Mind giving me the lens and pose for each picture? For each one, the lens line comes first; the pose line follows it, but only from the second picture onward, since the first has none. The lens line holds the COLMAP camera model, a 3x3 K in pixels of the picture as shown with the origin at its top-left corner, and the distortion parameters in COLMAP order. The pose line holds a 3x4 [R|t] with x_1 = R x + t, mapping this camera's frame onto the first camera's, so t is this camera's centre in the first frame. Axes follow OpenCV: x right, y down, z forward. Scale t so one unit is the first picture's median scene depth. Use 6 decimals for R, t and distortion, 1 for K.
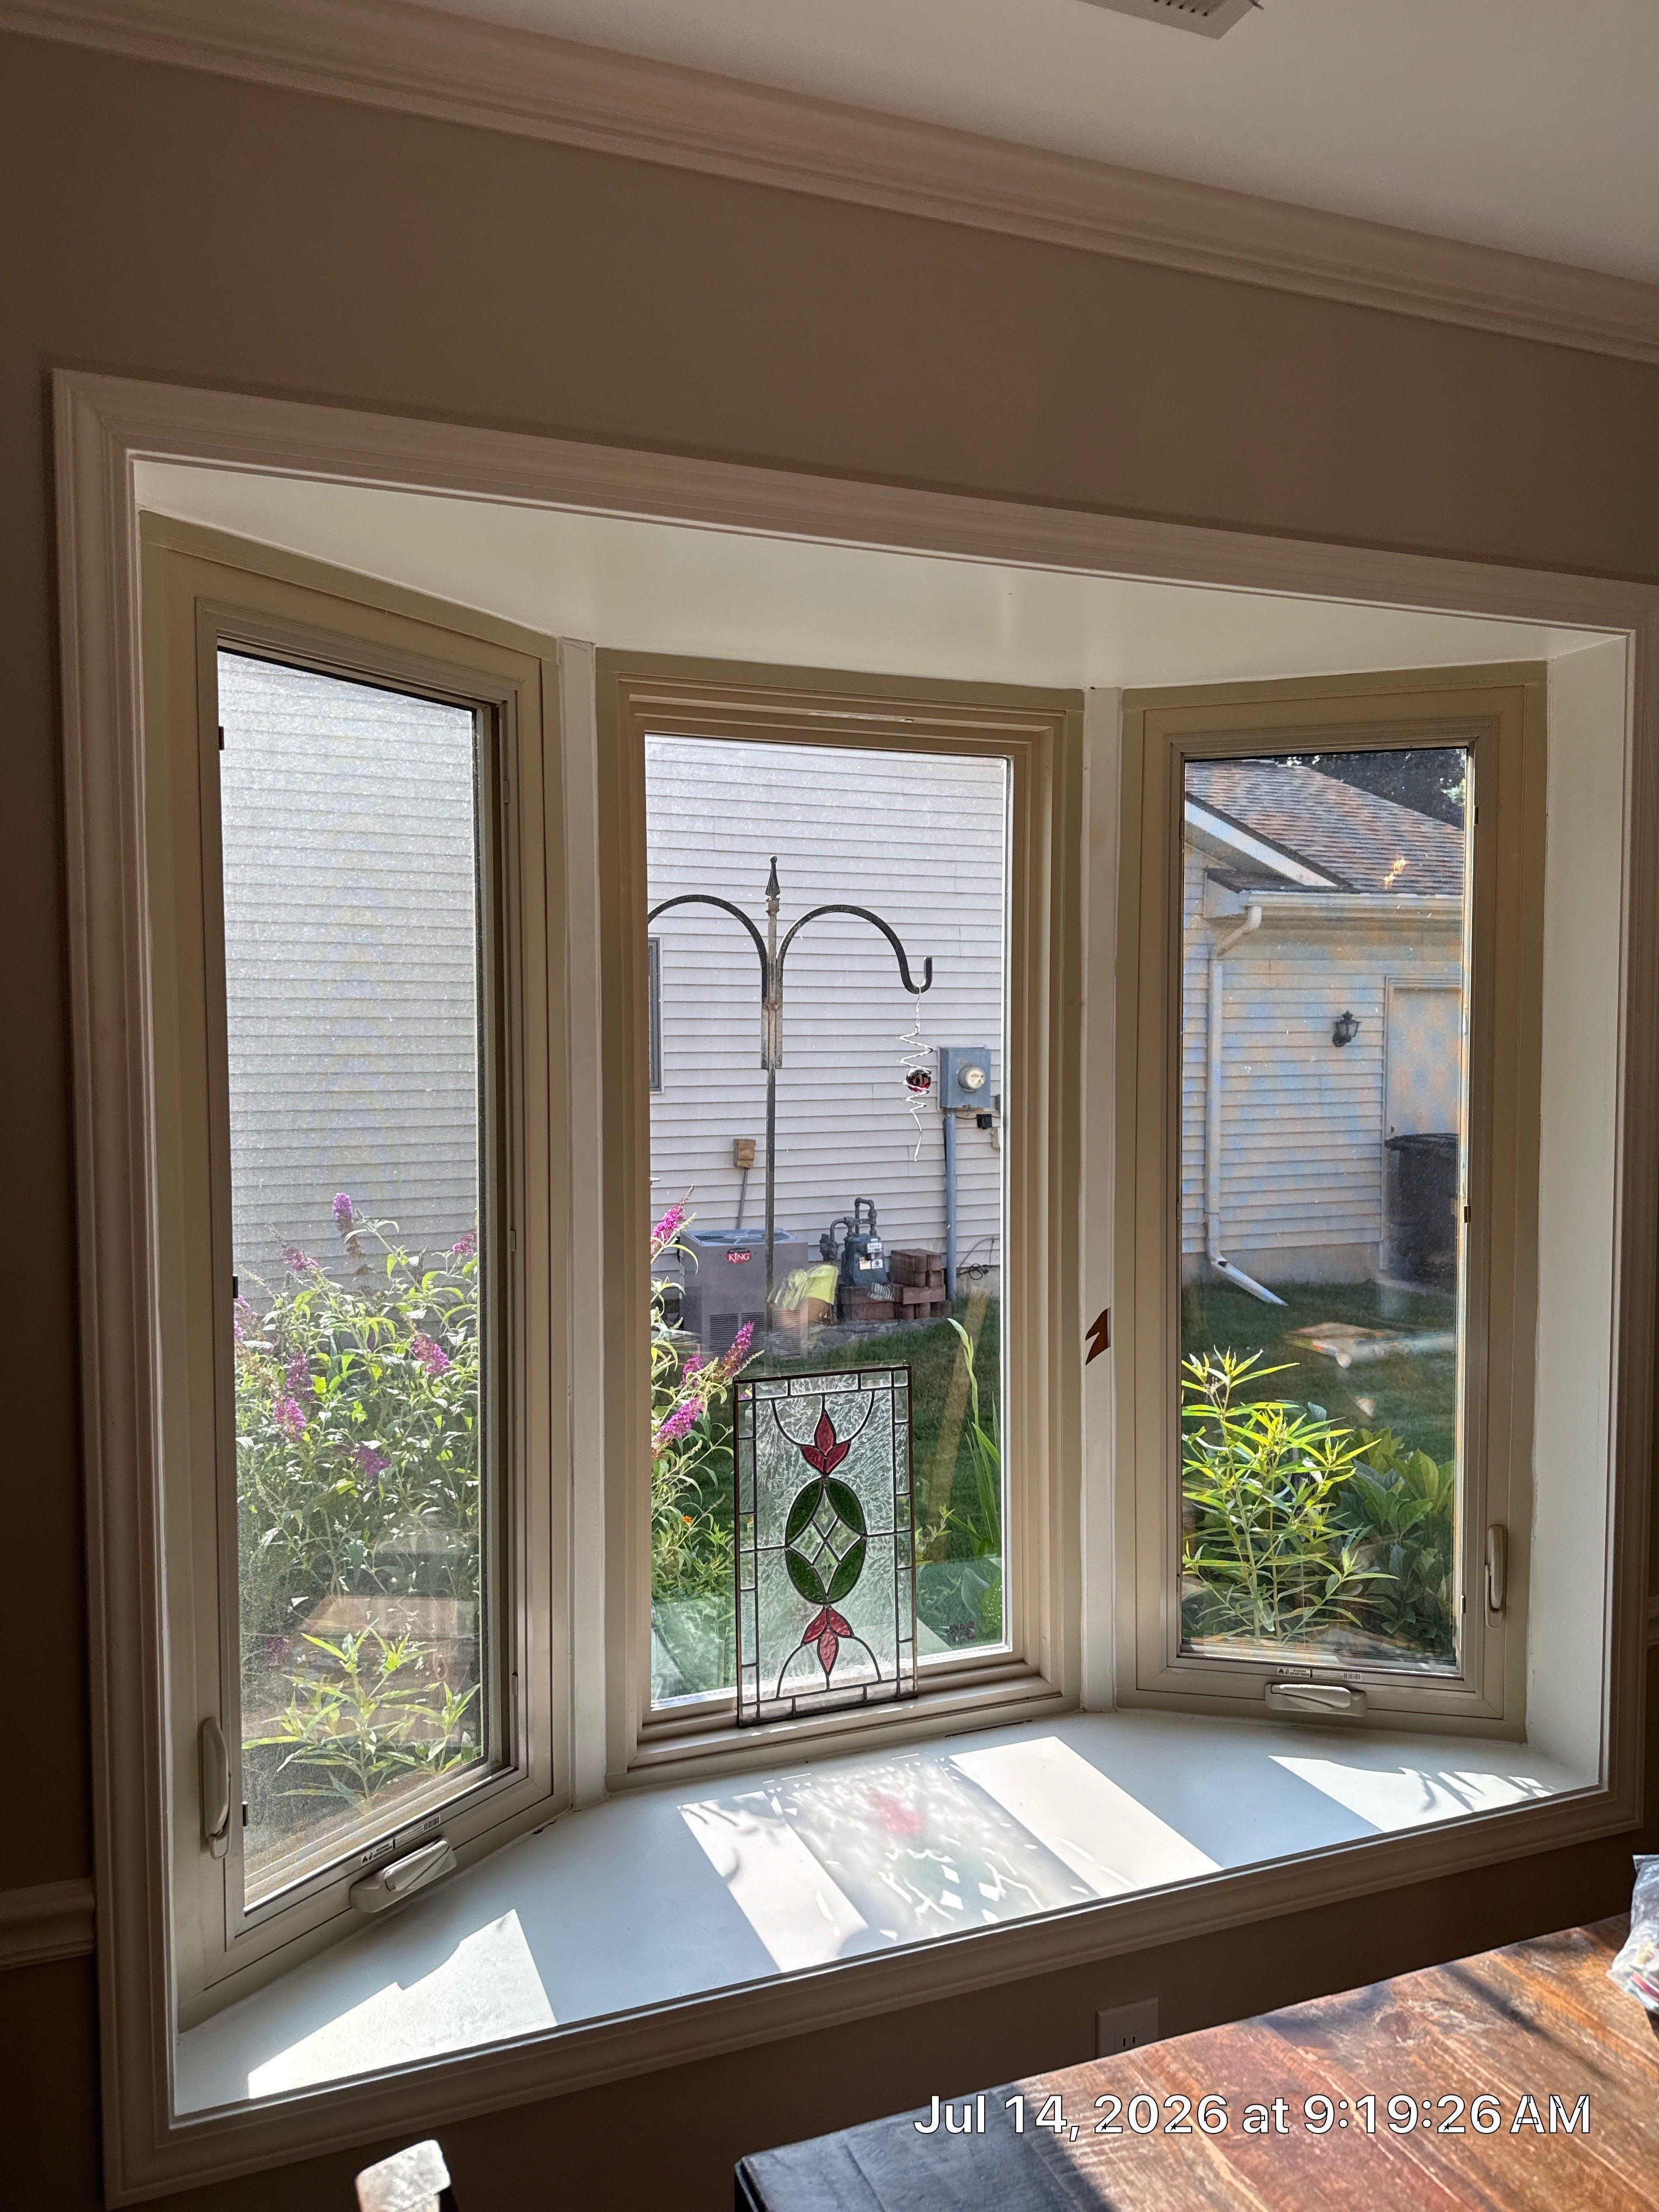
lens RADIAL K [[1602.3, 0, 826.5], [0, 1602.3, 1105.5], [0, 0, 1]] dist [0.140360, -0.000571]
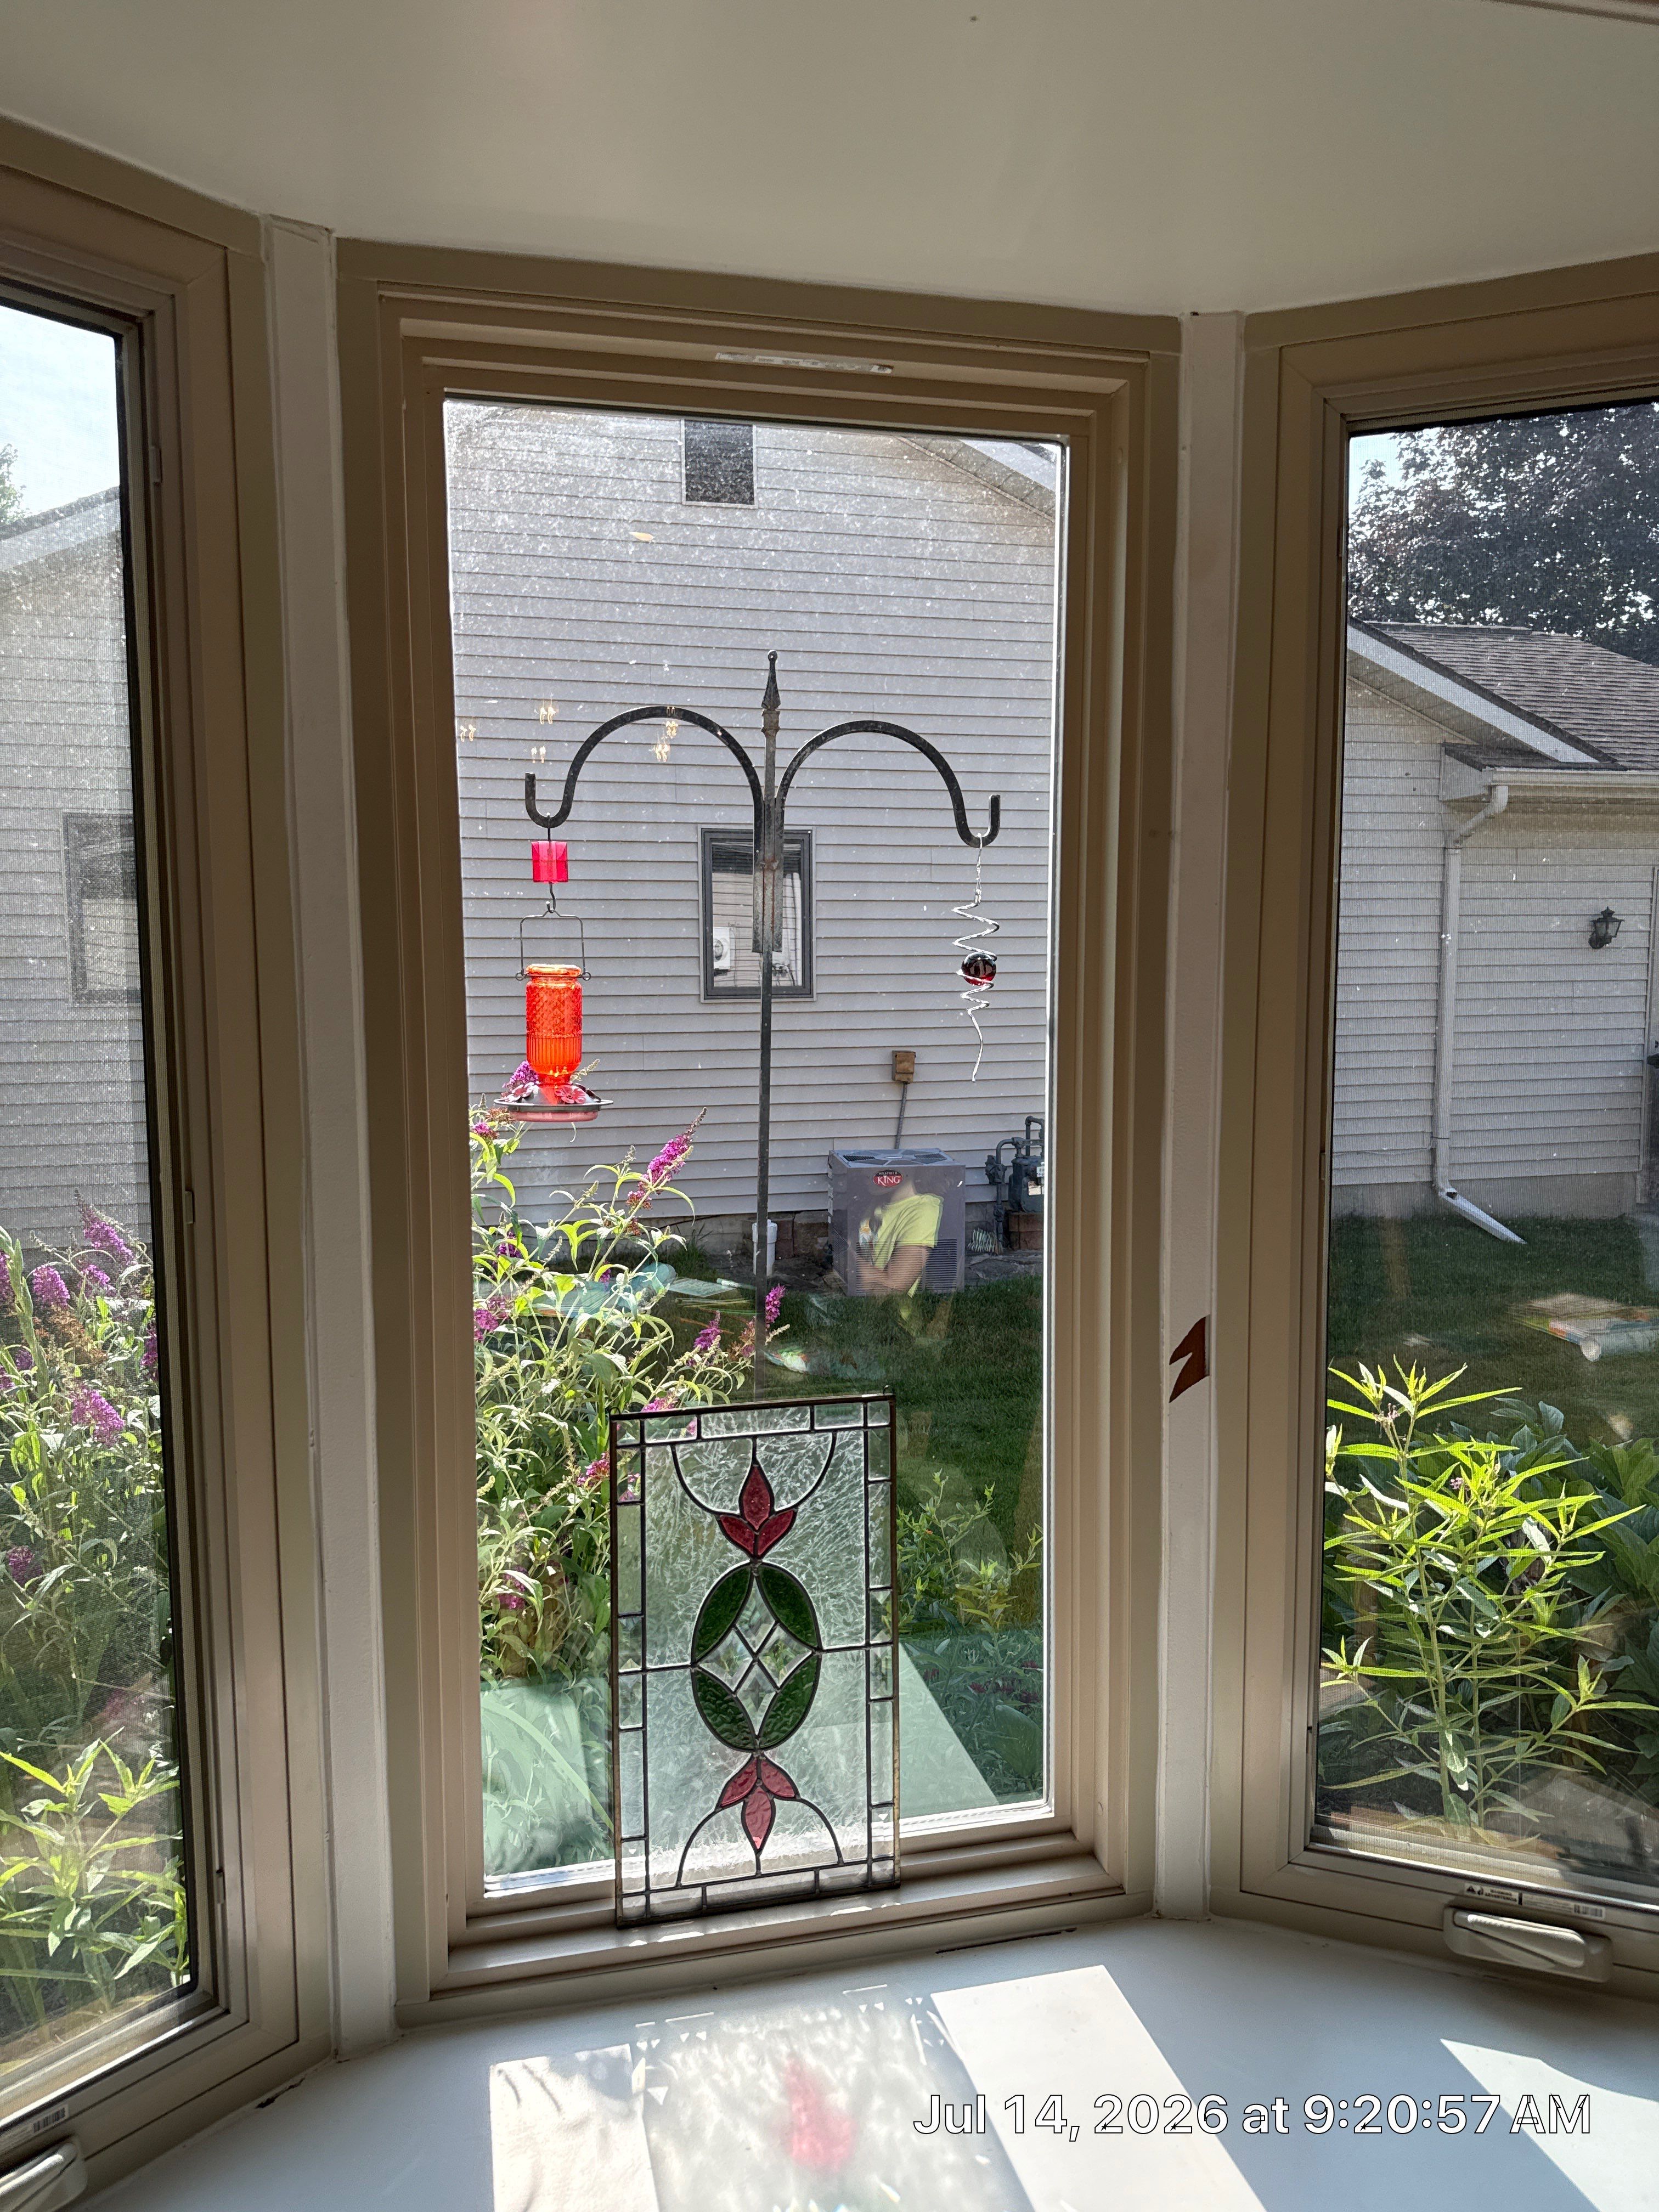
lens RADIAL K [[1589.1, 0, 825.6], [0, 1589.1, 1097.5], [0, 0, 1]] dist [0.115781, -0.180303]
pose [[0.990482, 0.012232, -0.137097, 0.112317], [-0.005353, 0.998713, 0.050429, 0.008000], [0.137537, -0.049216, 0.989273, 0.359990]]
